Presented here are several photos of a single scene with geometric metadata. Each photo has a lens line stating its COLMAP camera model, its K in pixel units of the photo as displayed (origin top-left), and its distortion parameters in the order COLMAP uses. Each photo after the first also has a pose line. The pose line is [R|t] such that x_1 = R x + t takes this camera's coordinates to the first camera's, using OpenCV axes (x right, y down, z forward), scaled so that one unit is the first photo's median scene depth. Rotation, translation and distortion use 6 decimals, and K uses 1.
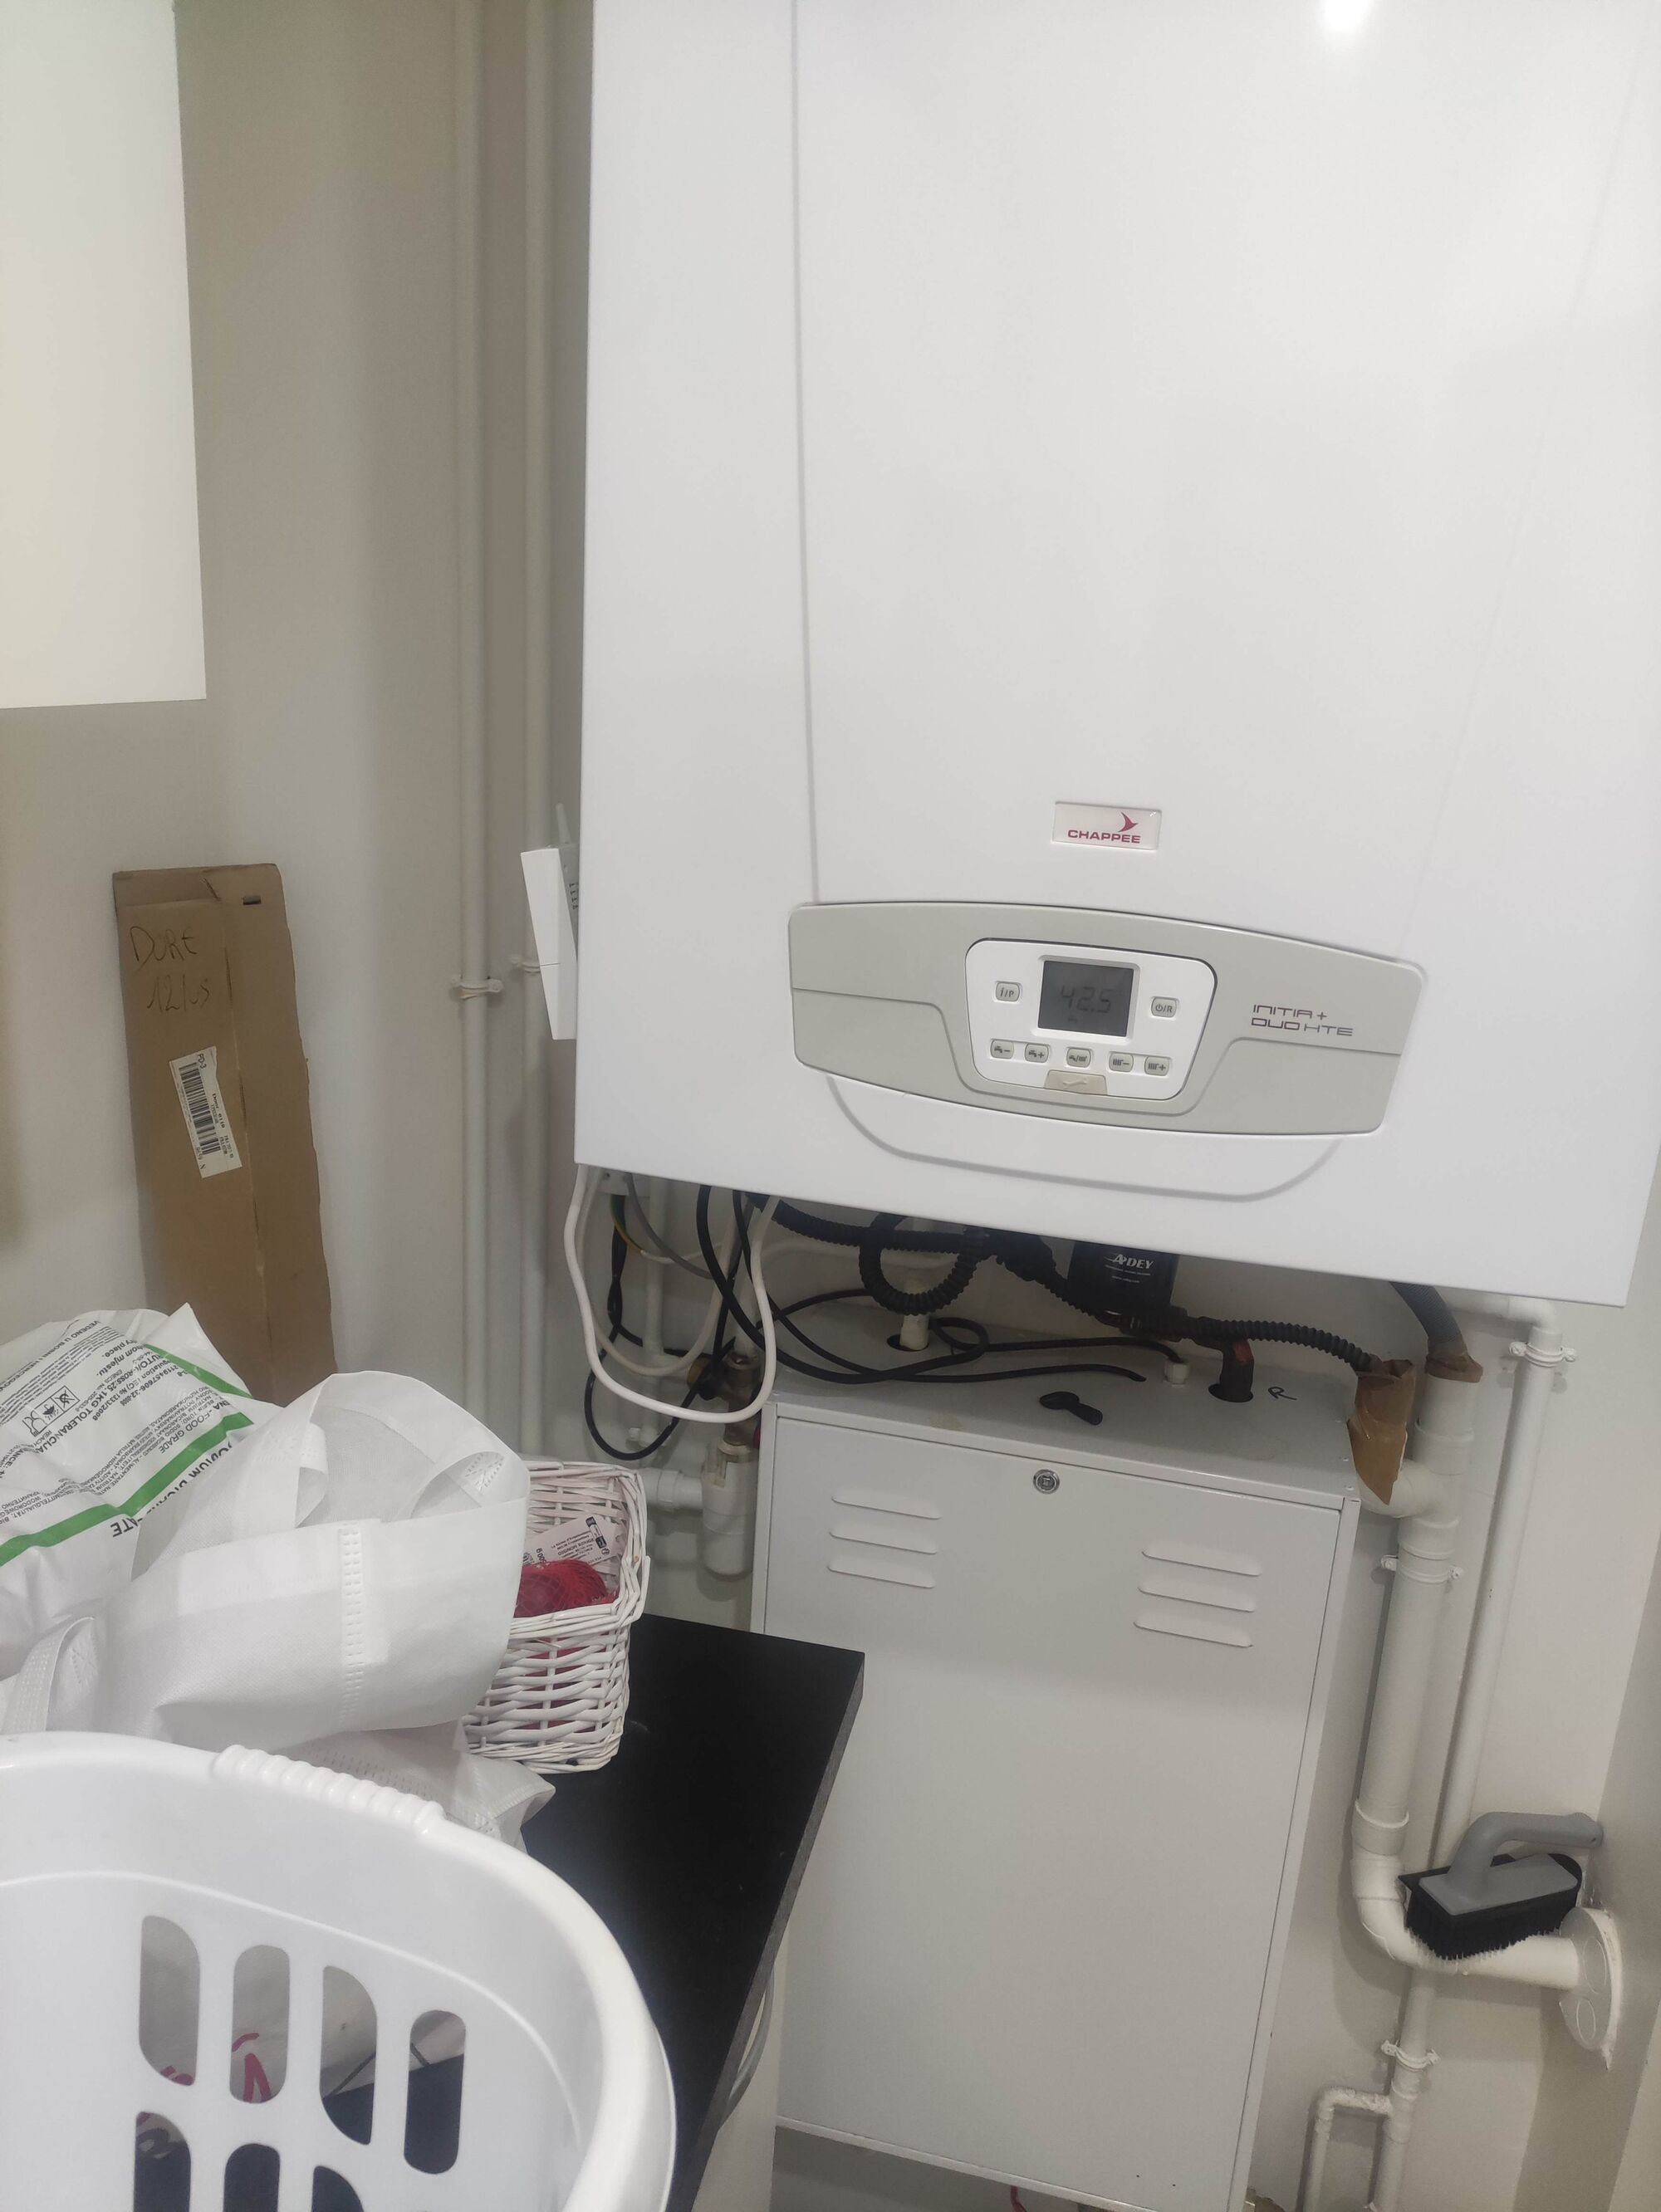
lens RADIAL K [[1629.6, 0, 763.9], [0, 1629.6, 1106.7], [0, 0, 1]] dist [0.014381, 0.003282]
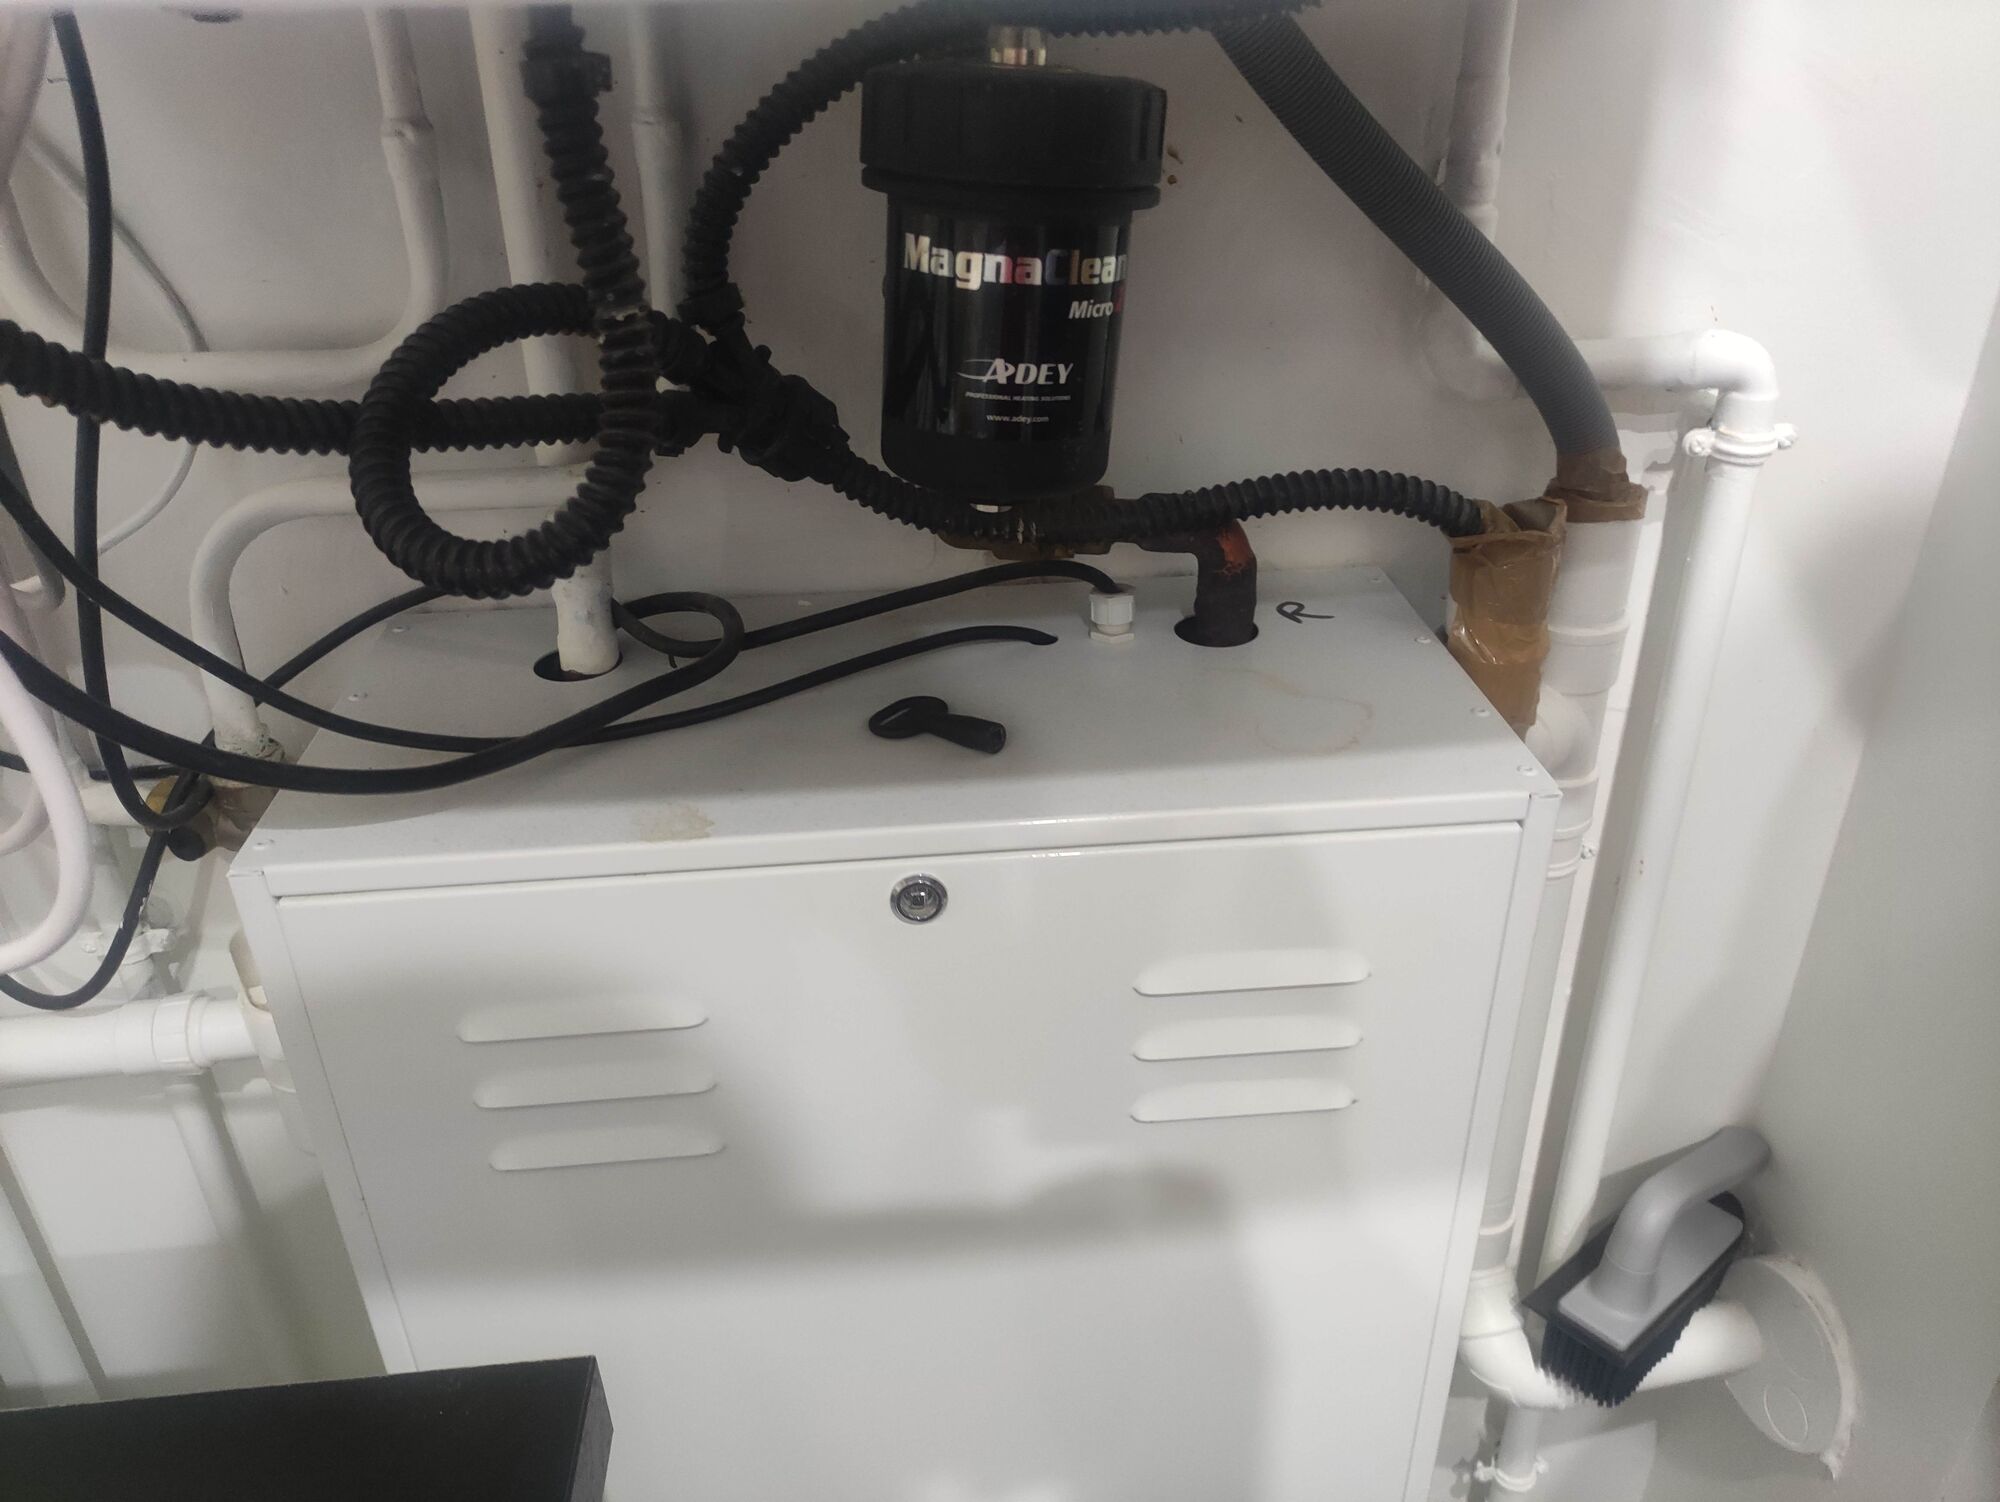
lens RADIAL K [[1473.2, 0, 1000.0], [0, 1473.2, 751.0], [0, 0, 1]] dist [0.014381, 0.003282]
pose [[0.938729, -0.222681, 0.263061, 0.088953], [0.159953, 0.957559, 0.239784, 0.088757], [-0.305291, -0.183015, 0.934507, 0.576446]]
